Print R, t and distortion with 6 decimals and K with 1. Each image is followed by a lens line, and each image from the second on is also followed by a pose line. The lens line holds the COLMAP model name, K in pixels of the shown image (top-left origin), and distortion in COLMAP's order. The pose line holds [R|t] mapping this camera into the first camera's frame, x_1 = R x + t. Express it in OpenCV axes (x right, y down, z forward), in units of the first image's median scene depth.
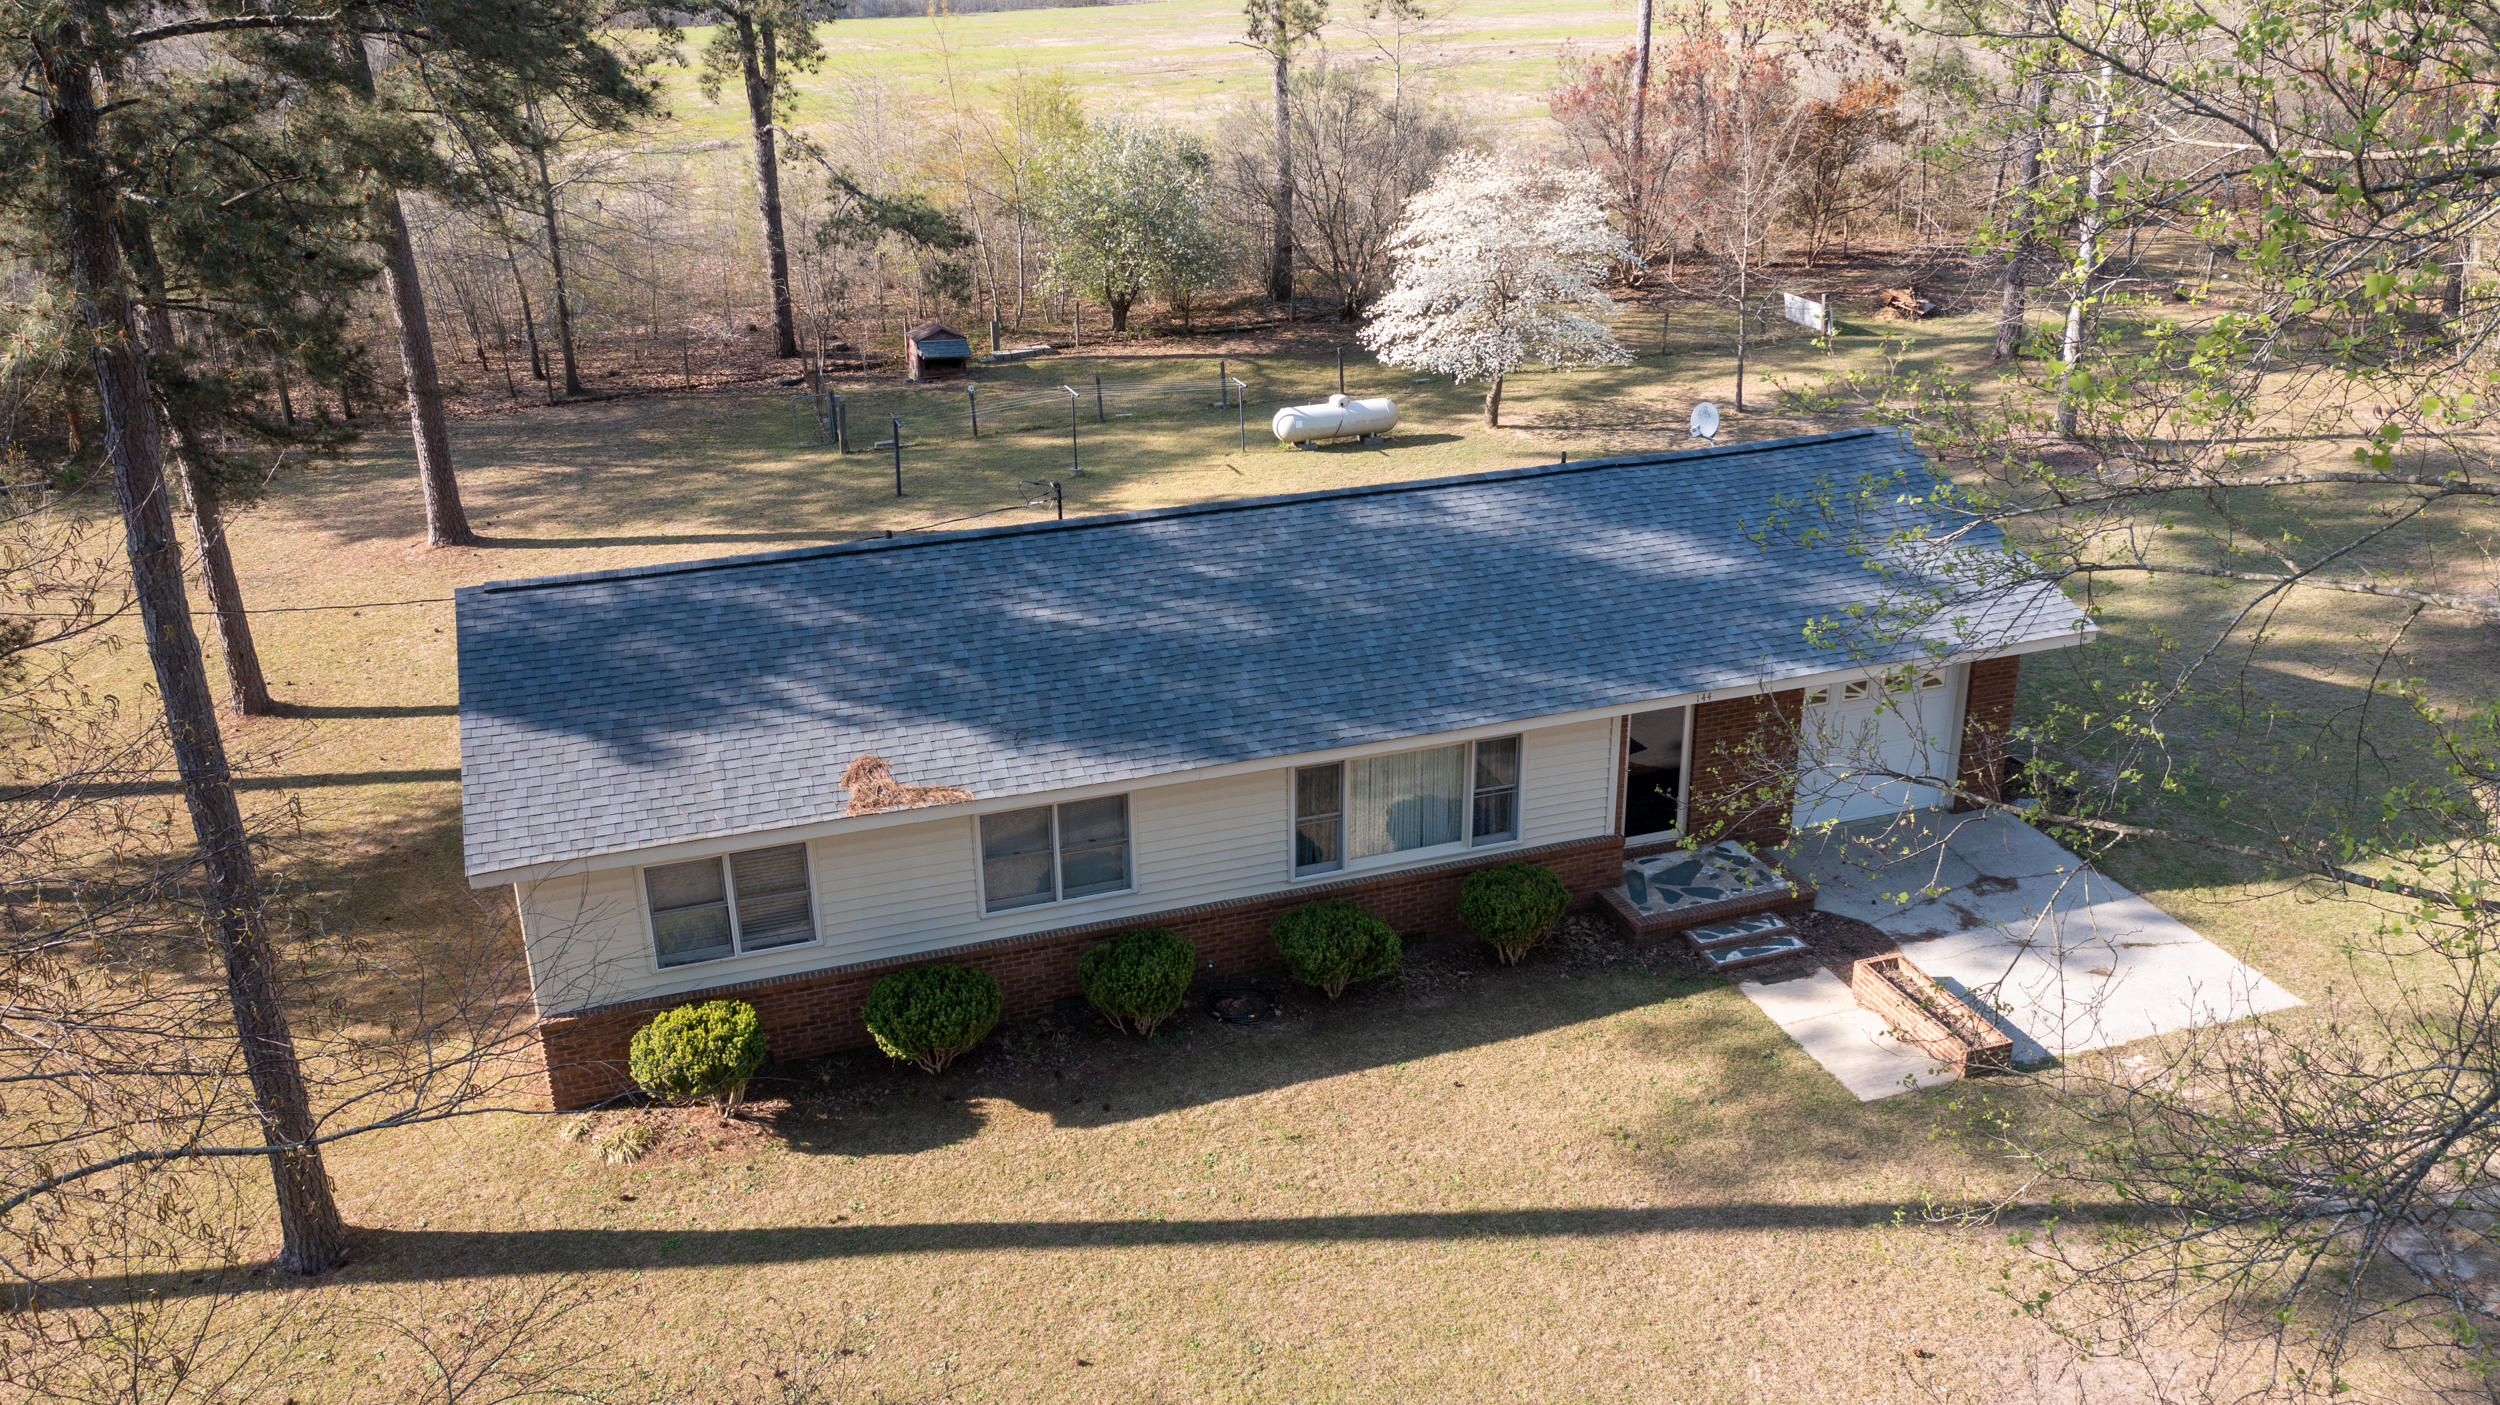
lens RADIAL K [[1967.3, 0, 1242.4], [0, 1967.3, 698.2], [0, 0, 1]] dist [-0.015355, 0.010796]
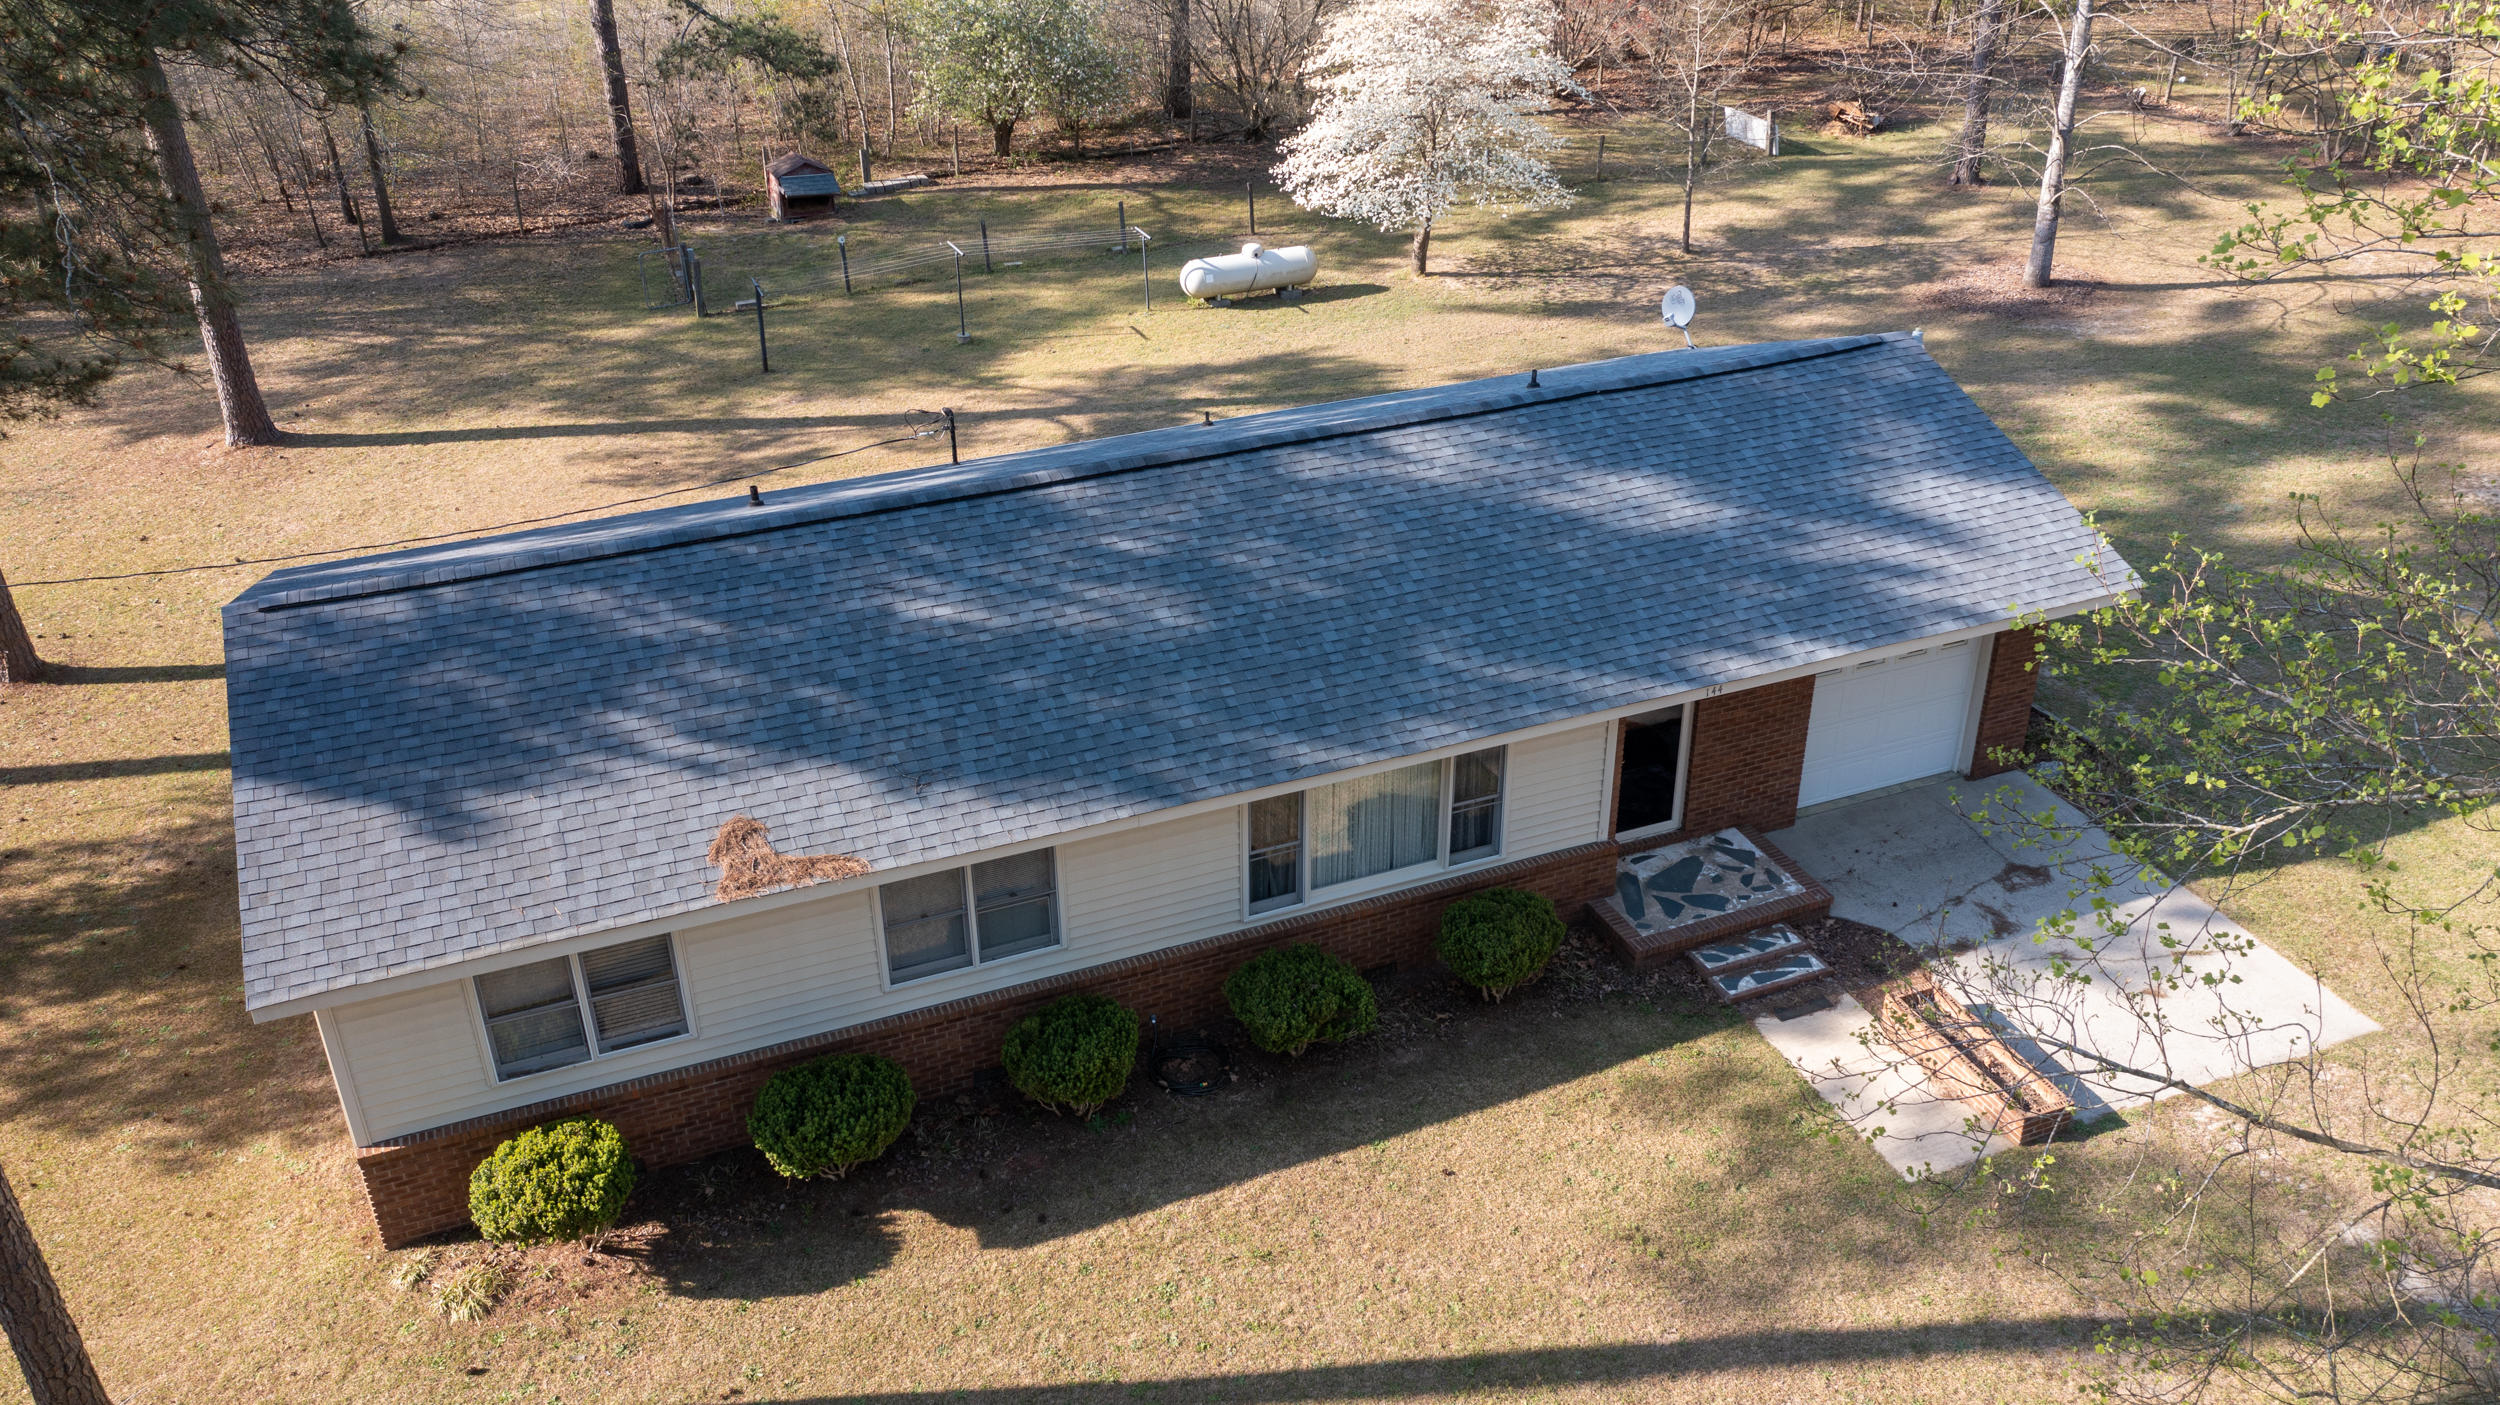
lens RADIAL K [[1967.3, 0, 1242.4], [0, 1967.3, 698.2], [0, 0, 1]] dist [-0.015355, 0.010796]
pose [[0.998125, -0.025836, 0.055486, -0.022255], [0.019073, 0.992696, 0.119127, -0.110743], [-0.058158, -0.117845, 0.991327, 0.162563]]
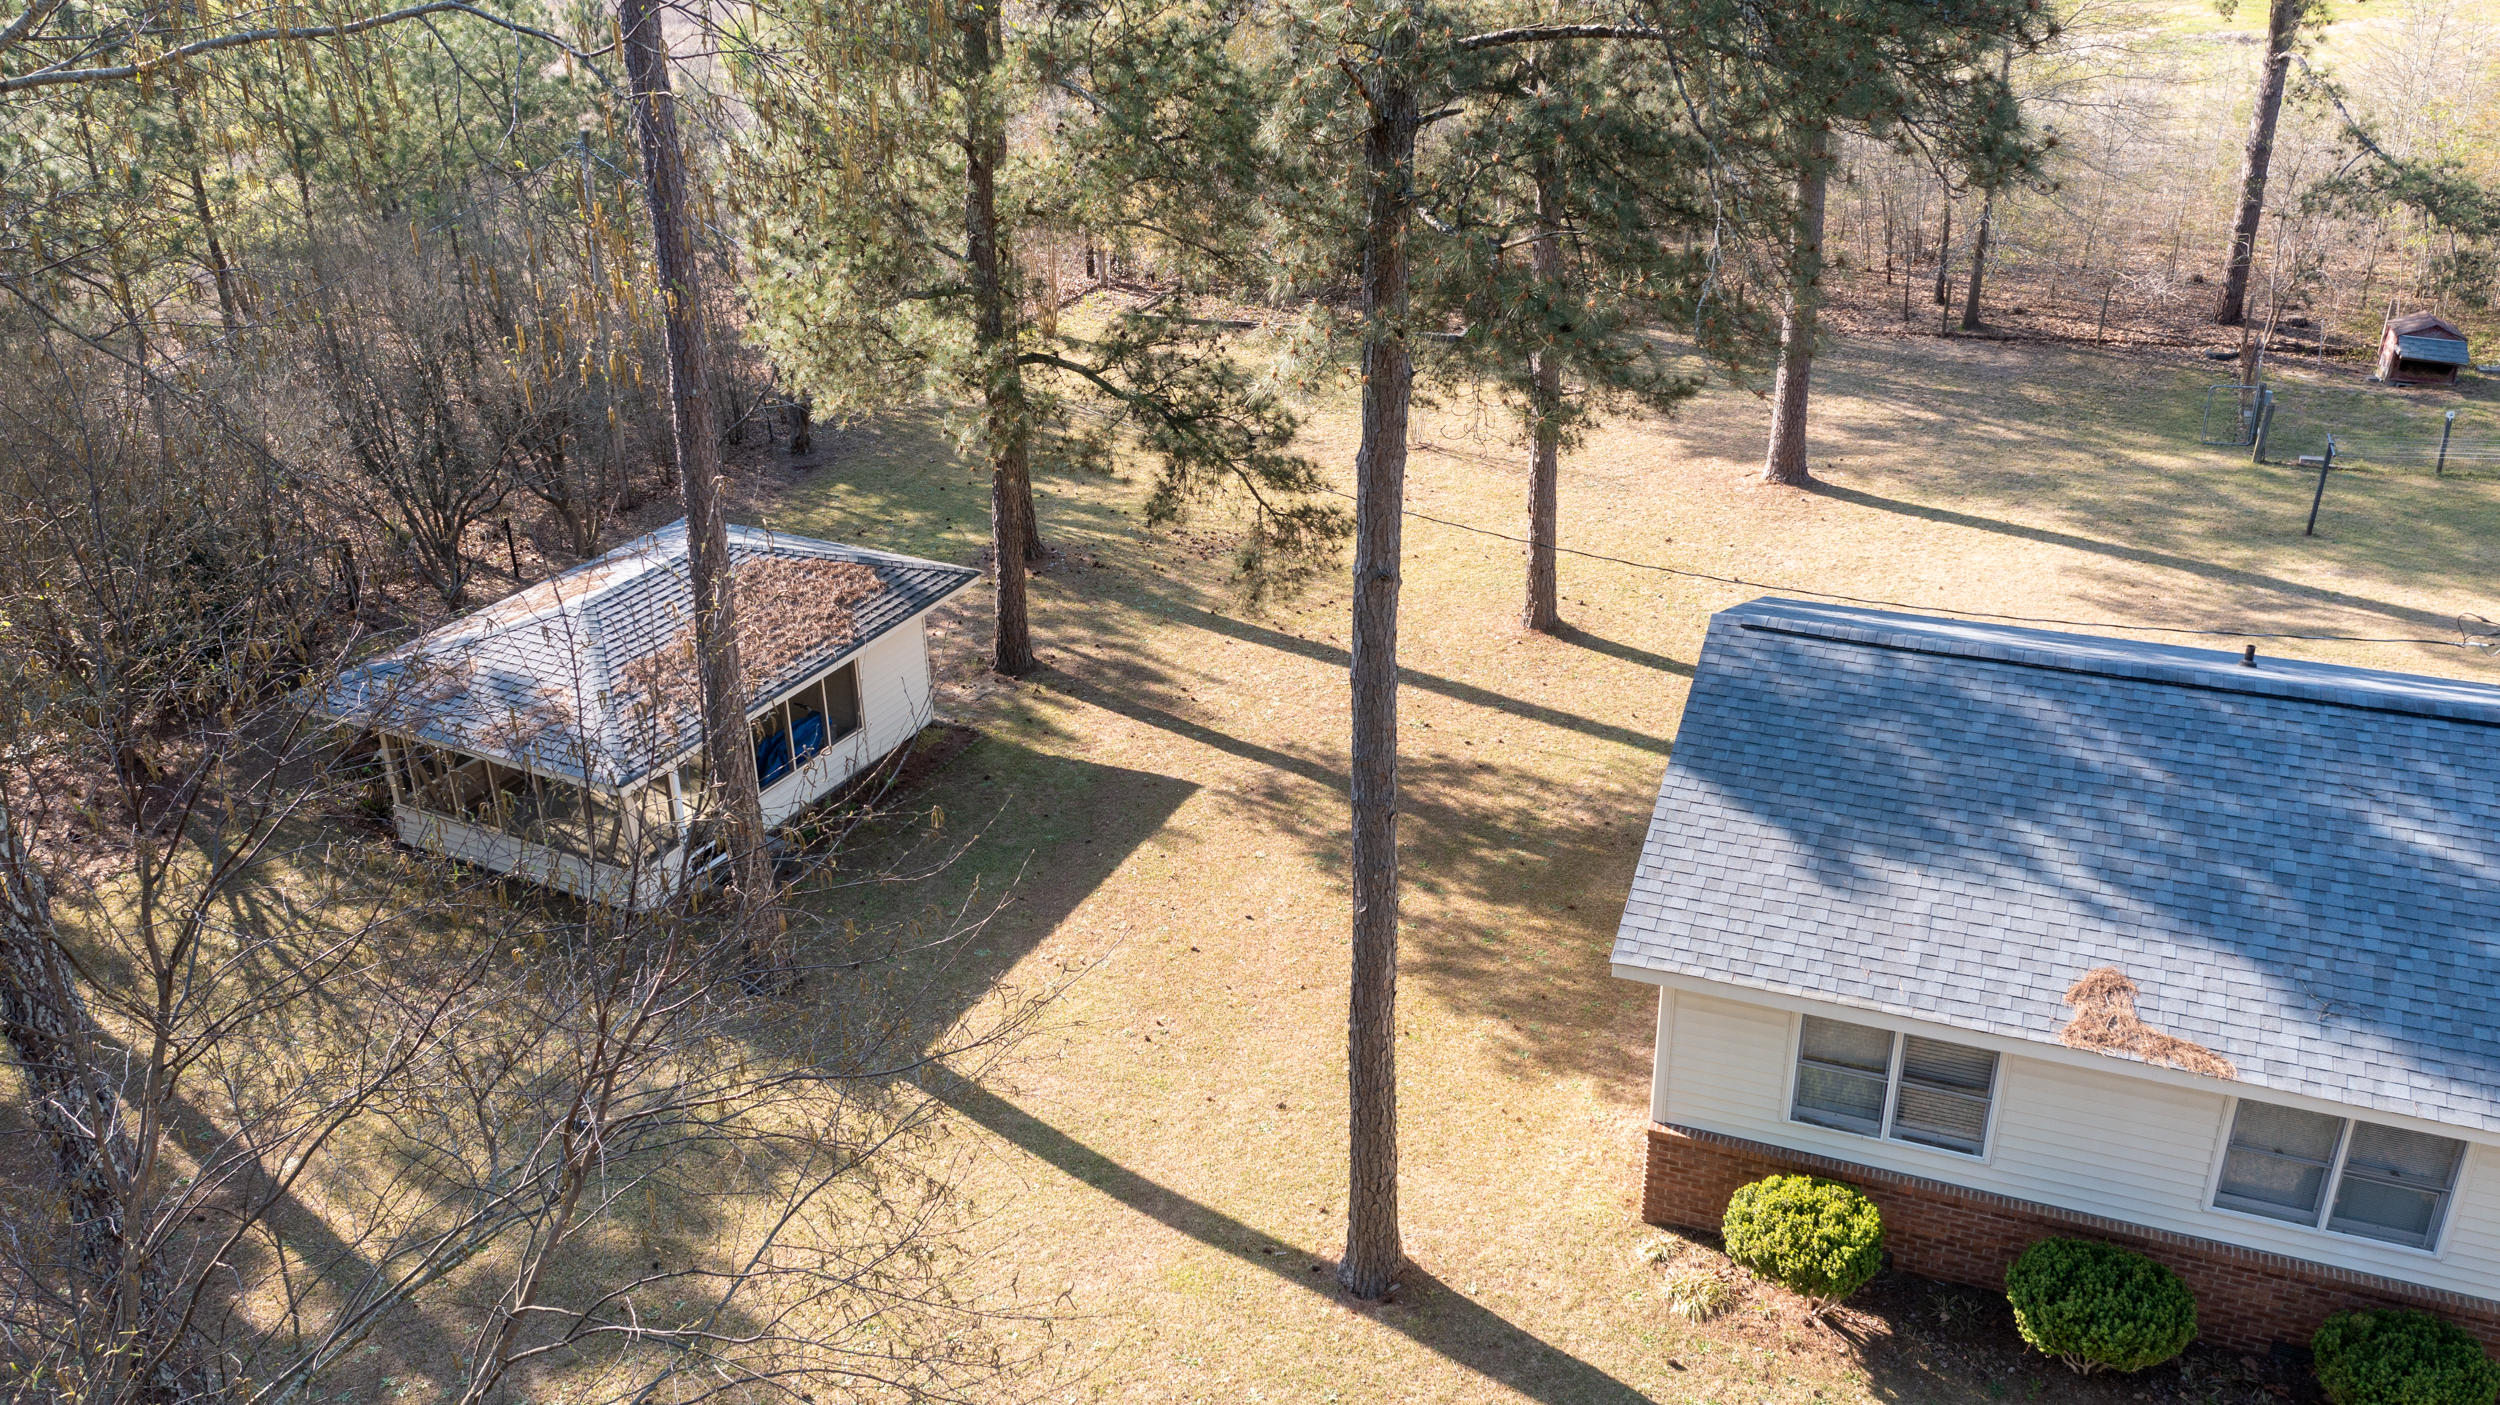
lens RADIAL K [[1967.3, 0, 1242.4], [0, 1967.3, 698.2], [0, 0, 1]] dist [-0.015355, 0.010796]
pose [[0.759362, 0.277132, -0.588700, -0.021676], [-0.234150, 0.960536, 0.150146, -0.106901], [0.607078, 0.023829, 0.794285, 0.153084]]
